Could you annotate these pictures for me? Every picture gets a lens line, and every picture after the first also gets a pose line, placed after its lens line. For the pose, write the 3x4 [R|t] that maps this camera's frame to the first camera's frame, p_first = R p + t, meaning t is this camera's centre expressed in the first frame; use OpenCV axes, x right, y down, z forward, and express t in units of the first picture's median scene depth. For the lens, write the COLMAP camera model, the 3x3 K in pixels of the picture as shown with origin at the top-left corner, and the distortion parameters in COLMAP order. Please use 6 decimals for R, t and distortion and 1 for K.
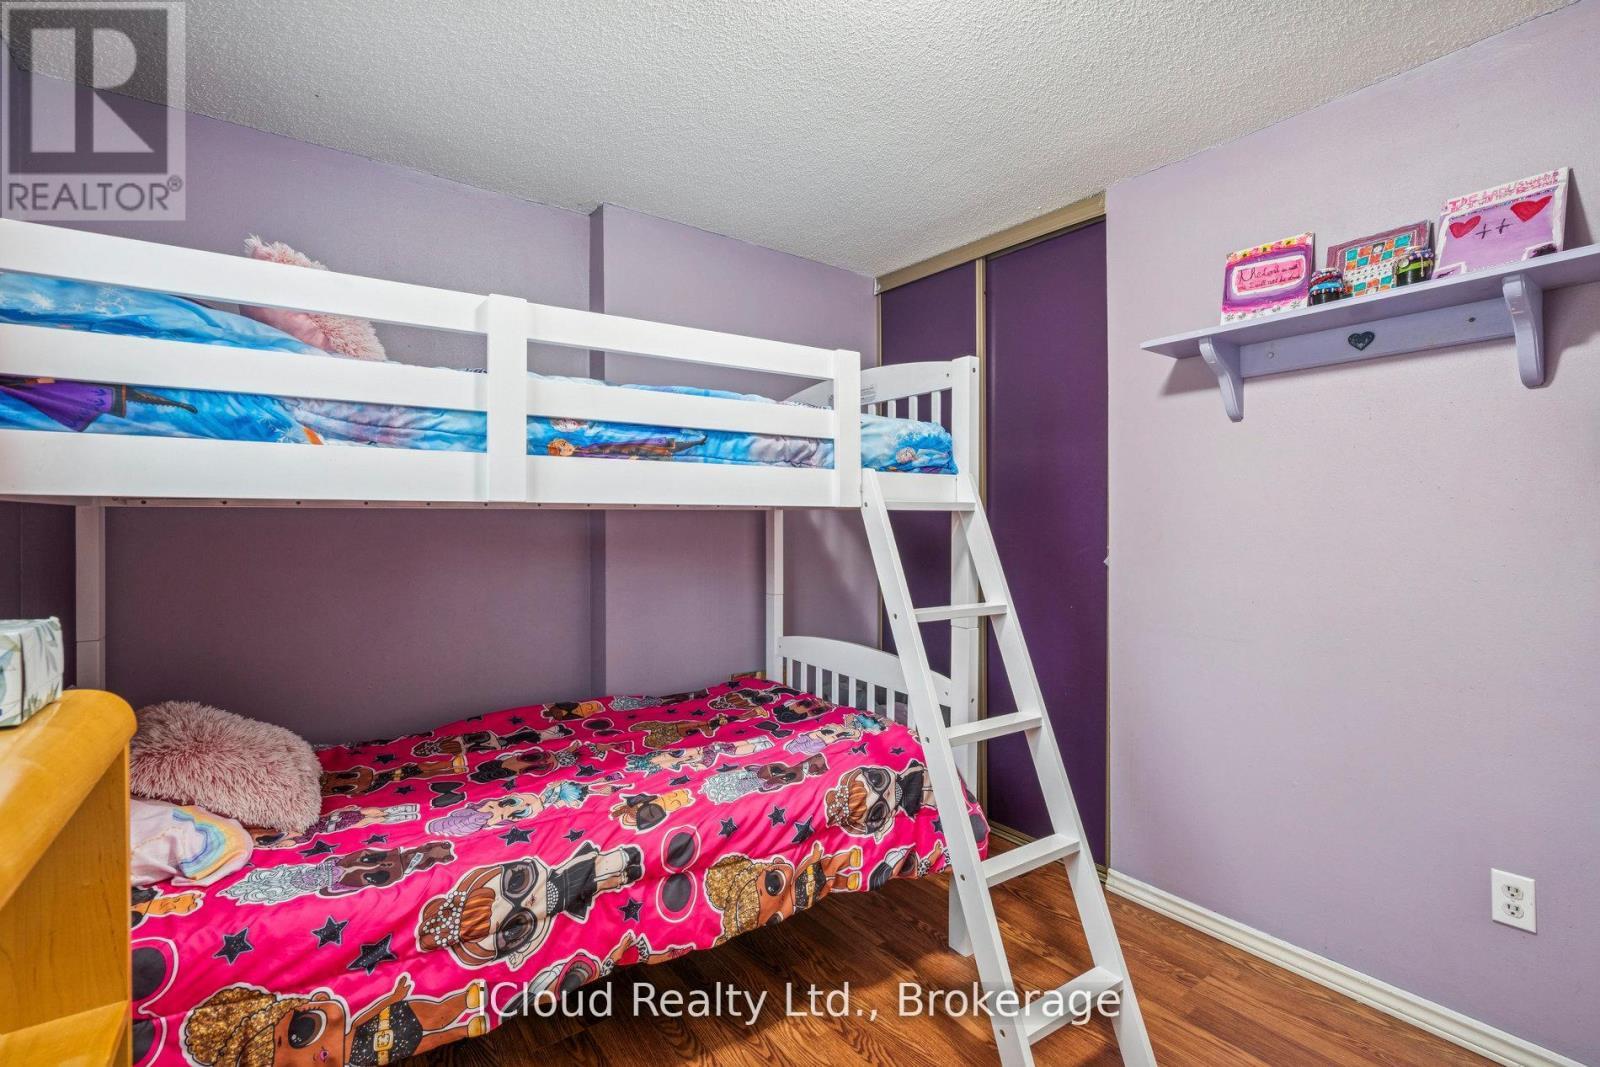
lens RADIAL K [[722.2, 0, 798.8], [0, 722.2, 525.9], [0, 0, 1]] dist [-0.002575, -0.000437]
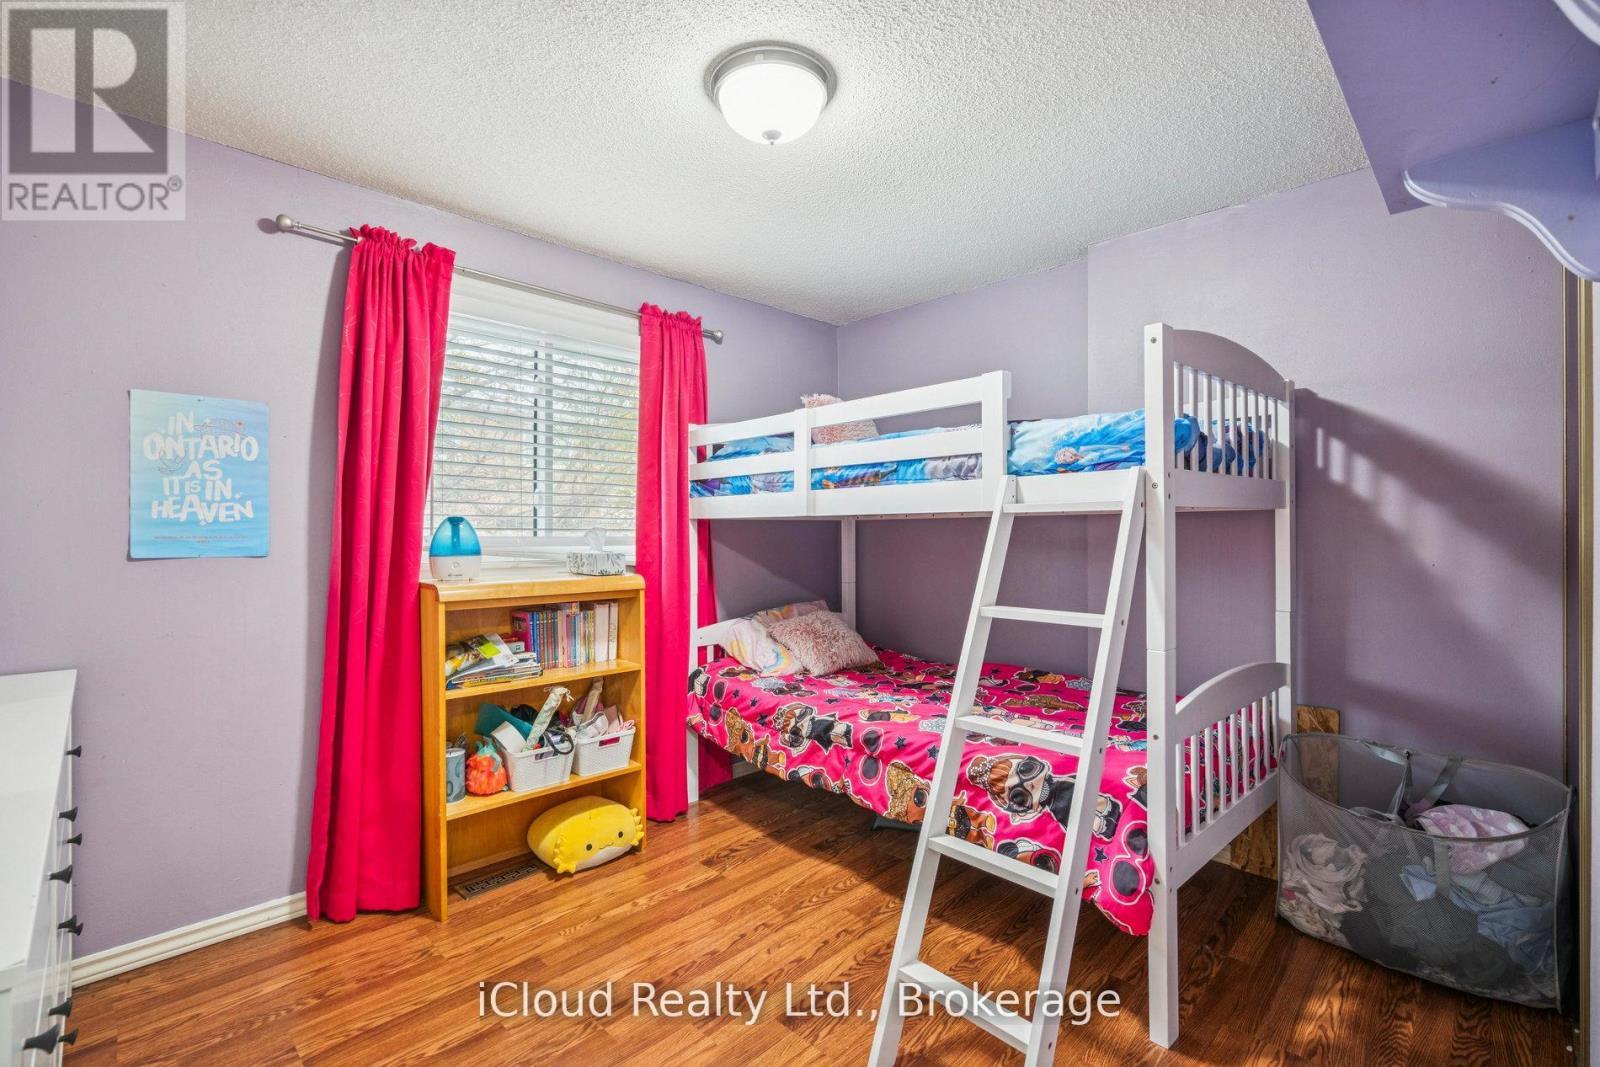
lens RADIAL K [[722.2, 0, 800.1], [0, 722.2, 530.3], [0, 0, 1]] dist [-0.002575, -0.000437]
pose [[0.153658, 0.002479, -0.988121, 1.323944], [0.002364, 0.999993, 0.002876, -0.000493], [0.988121, -0.002778, 0.153651, 0.619524]]
